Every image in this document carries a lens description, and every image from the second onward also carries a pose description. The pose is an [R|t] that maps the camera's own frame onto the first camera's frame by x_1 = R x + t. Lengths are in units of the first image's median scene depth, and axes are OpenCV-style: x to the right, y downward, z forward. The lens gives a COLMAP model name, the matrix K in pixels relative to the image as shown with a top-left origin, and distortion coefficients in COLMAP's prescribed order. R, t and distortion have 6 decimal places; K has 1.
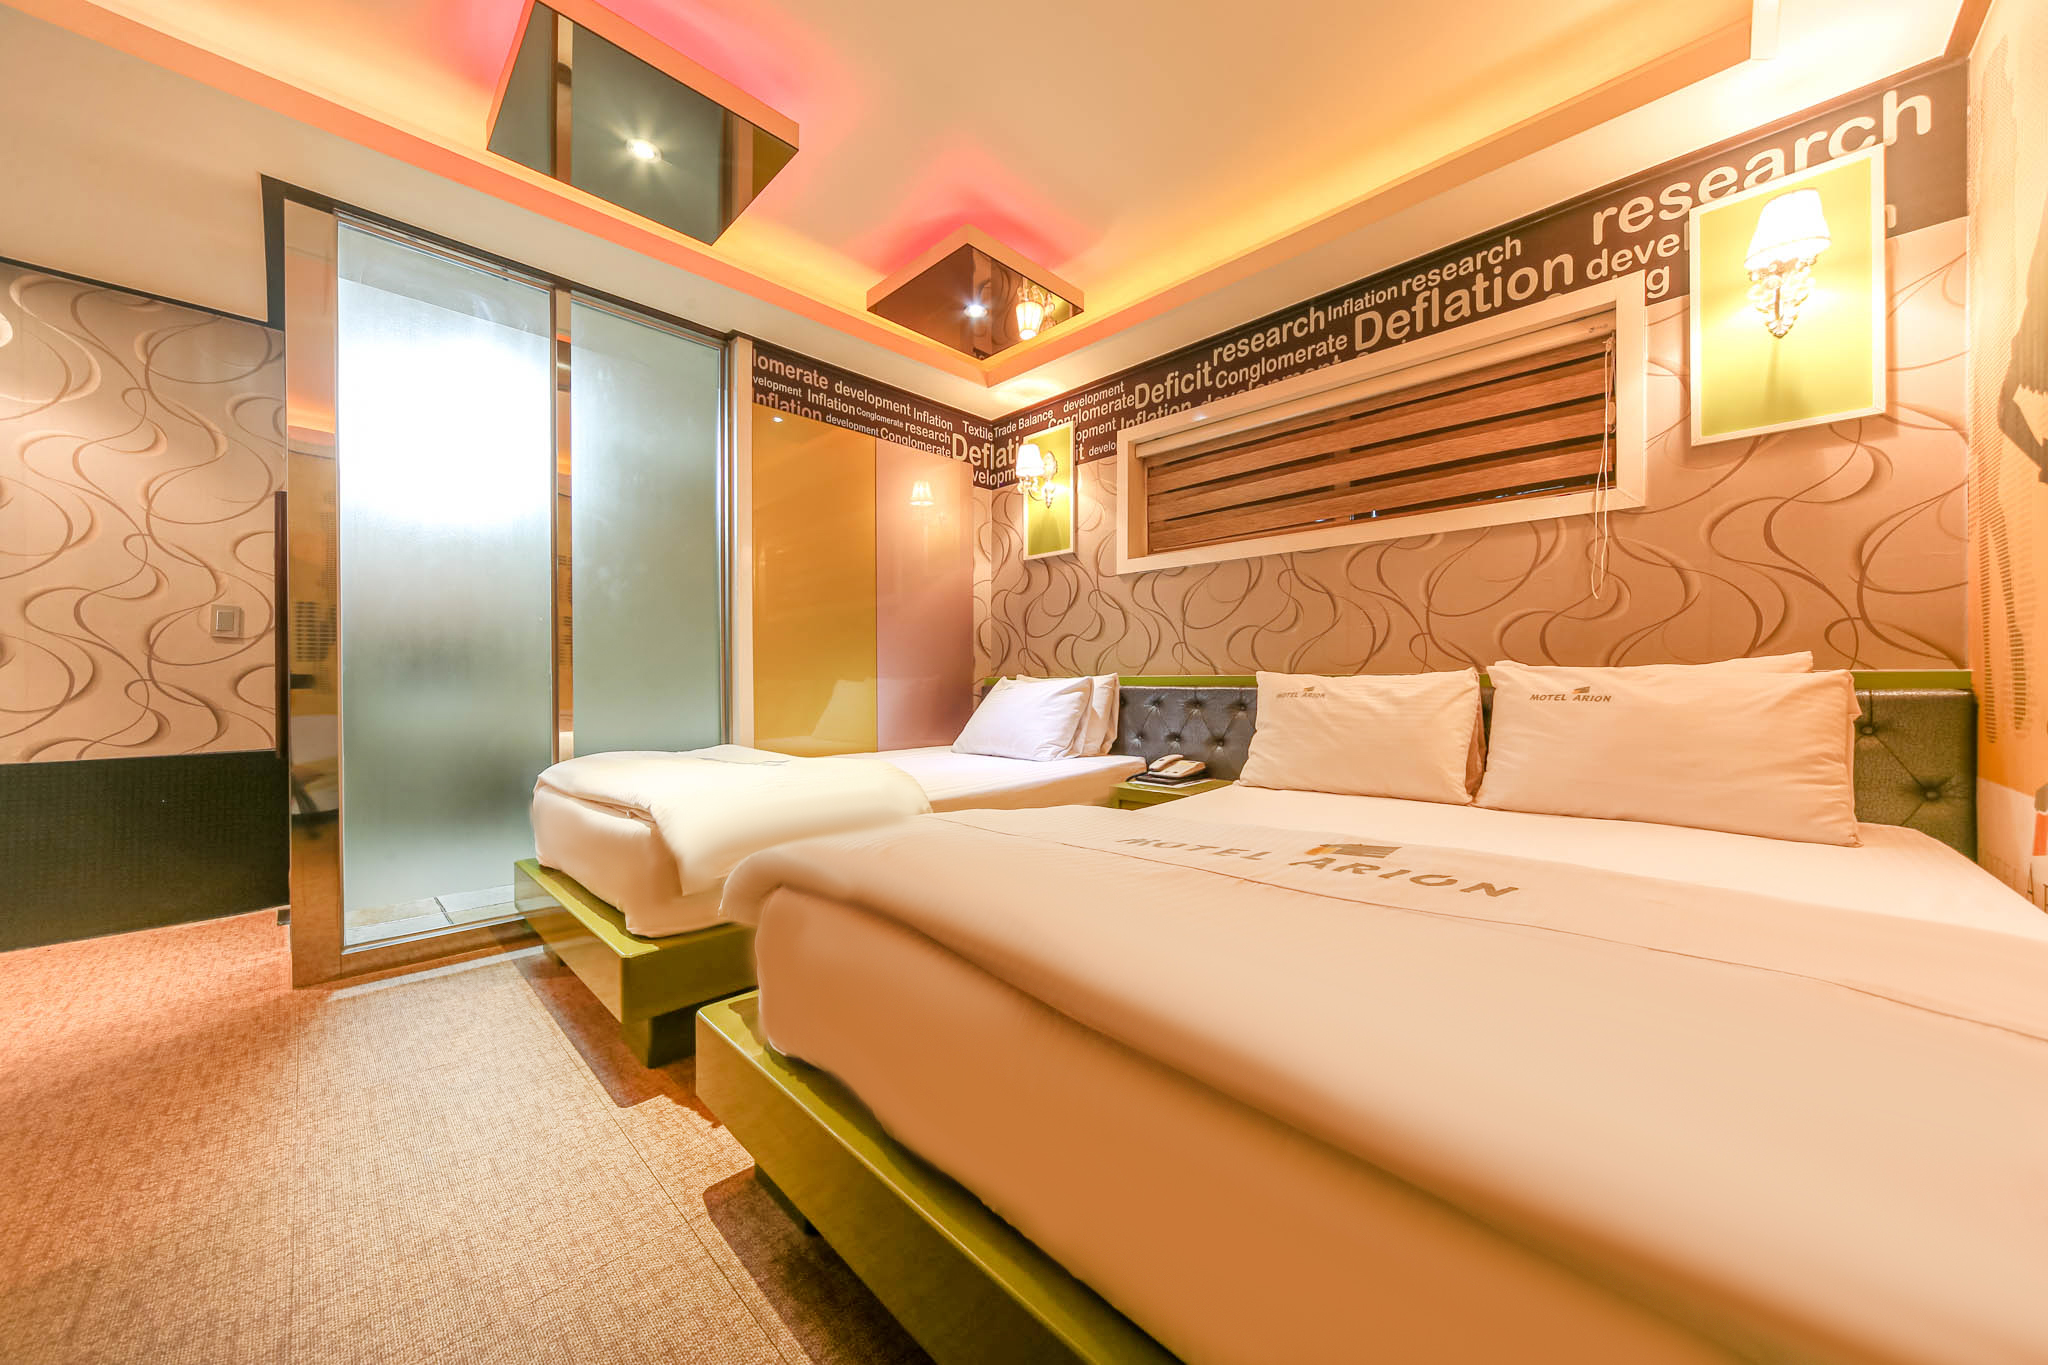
lens RADIAL K [[712.2, 0, 1019.0], [0, 712.2, 680.0], [0, 0, 1]] dist [-0.002749, 0.000383]
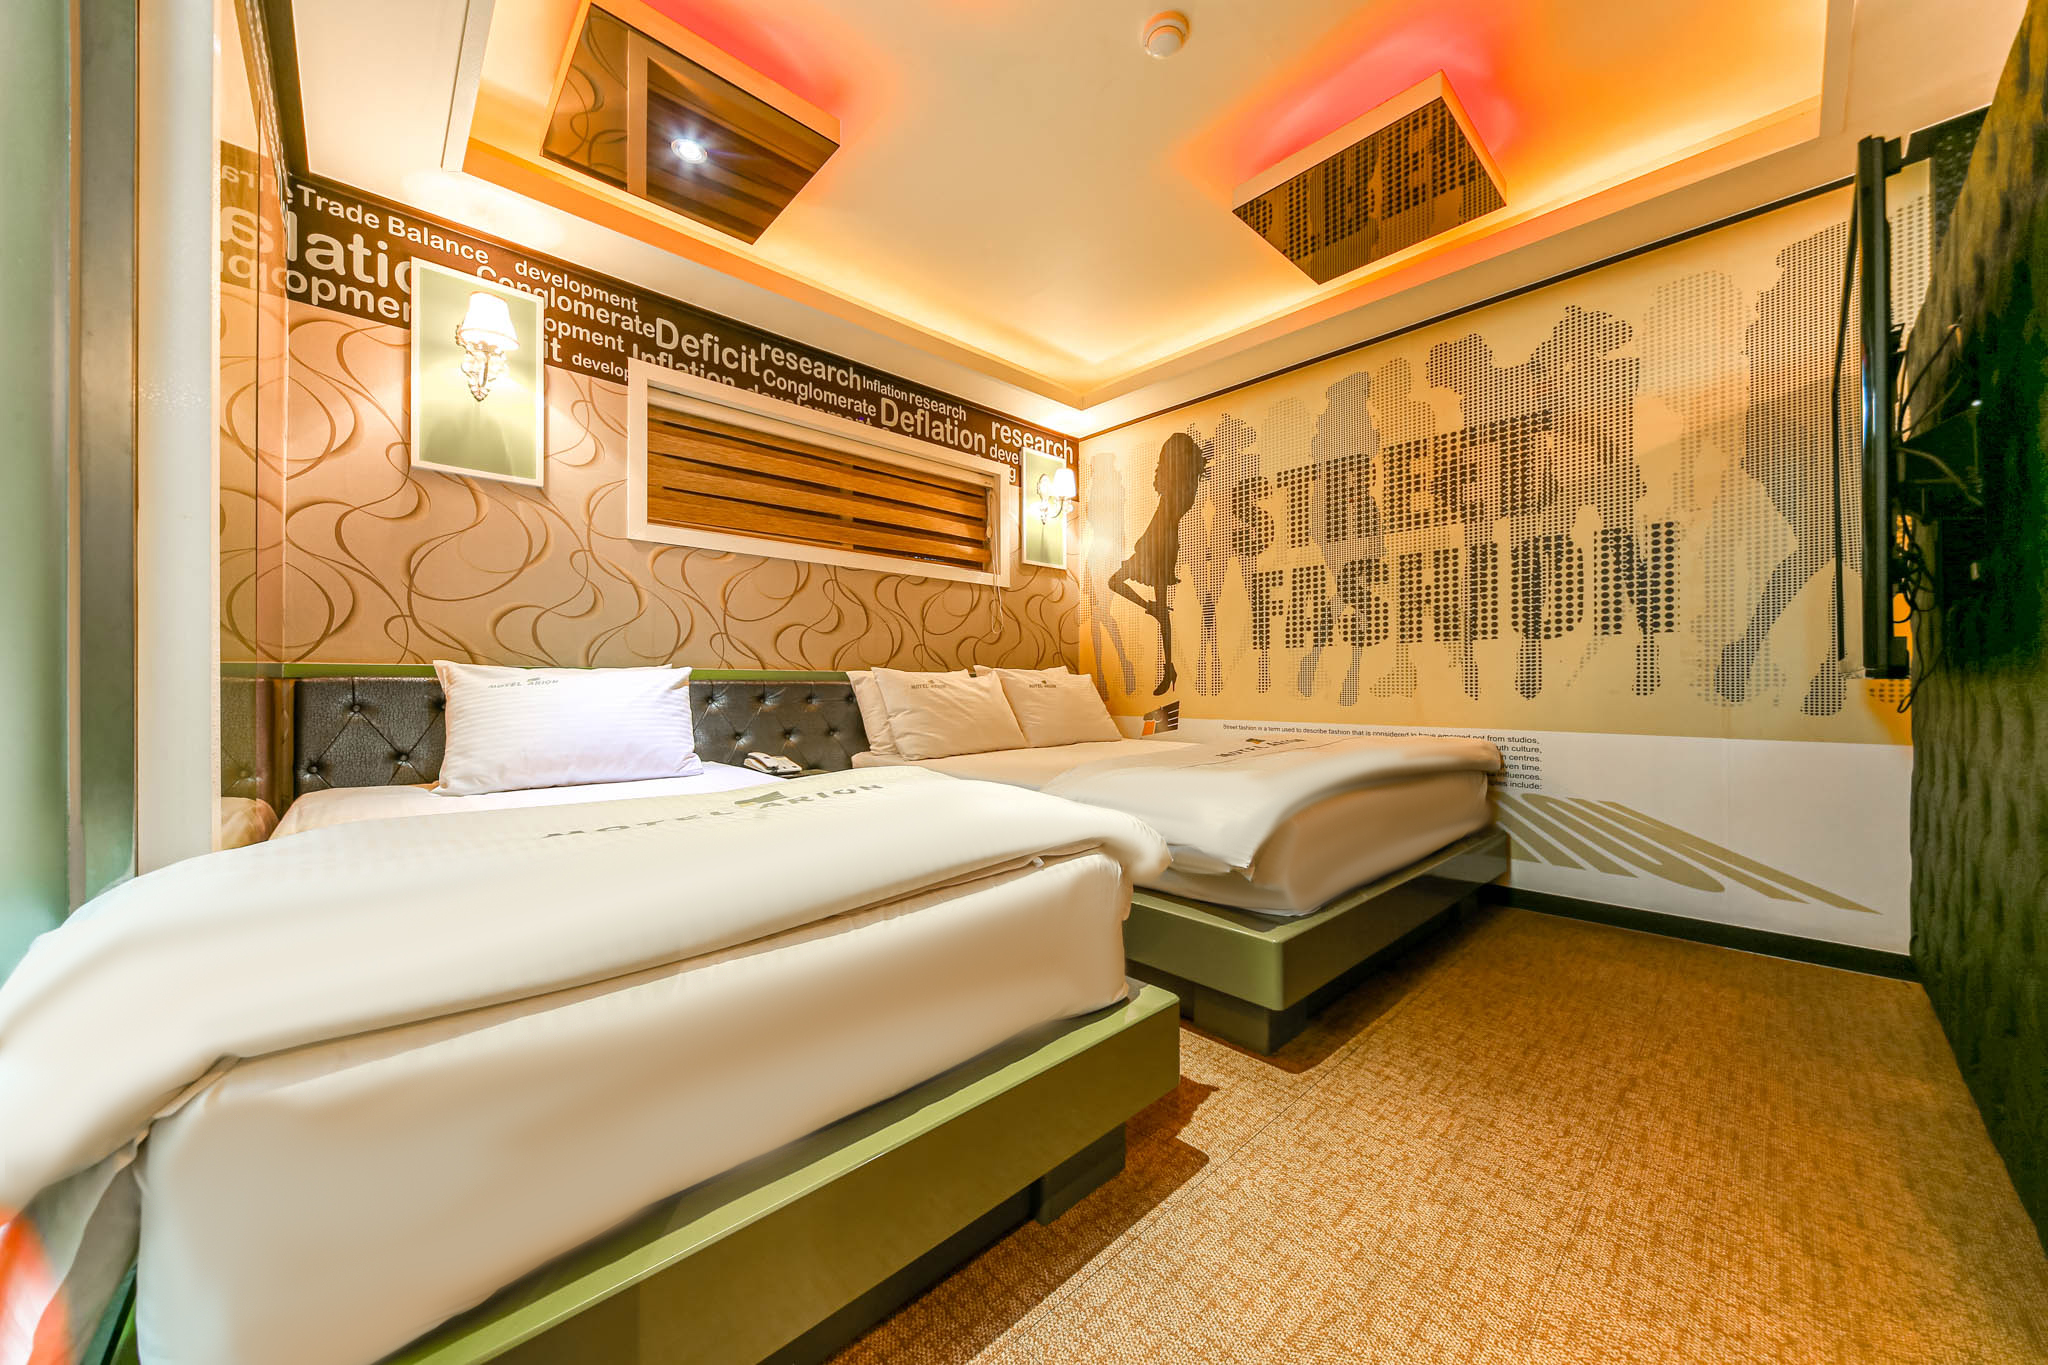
lens RADIAL K [[712.2, 0, 1019.2], [0, 712.2, 684.9], [0, 0, 1]] dist [-0.002749, 0.000383]
pose [[0.037293, -0.003378, 0.999299, -0.766663], [-0.006442, 0.999973, 0.003621, 0.010935], [-0.999284, -0.006572, 0.037270, 0.644043]]
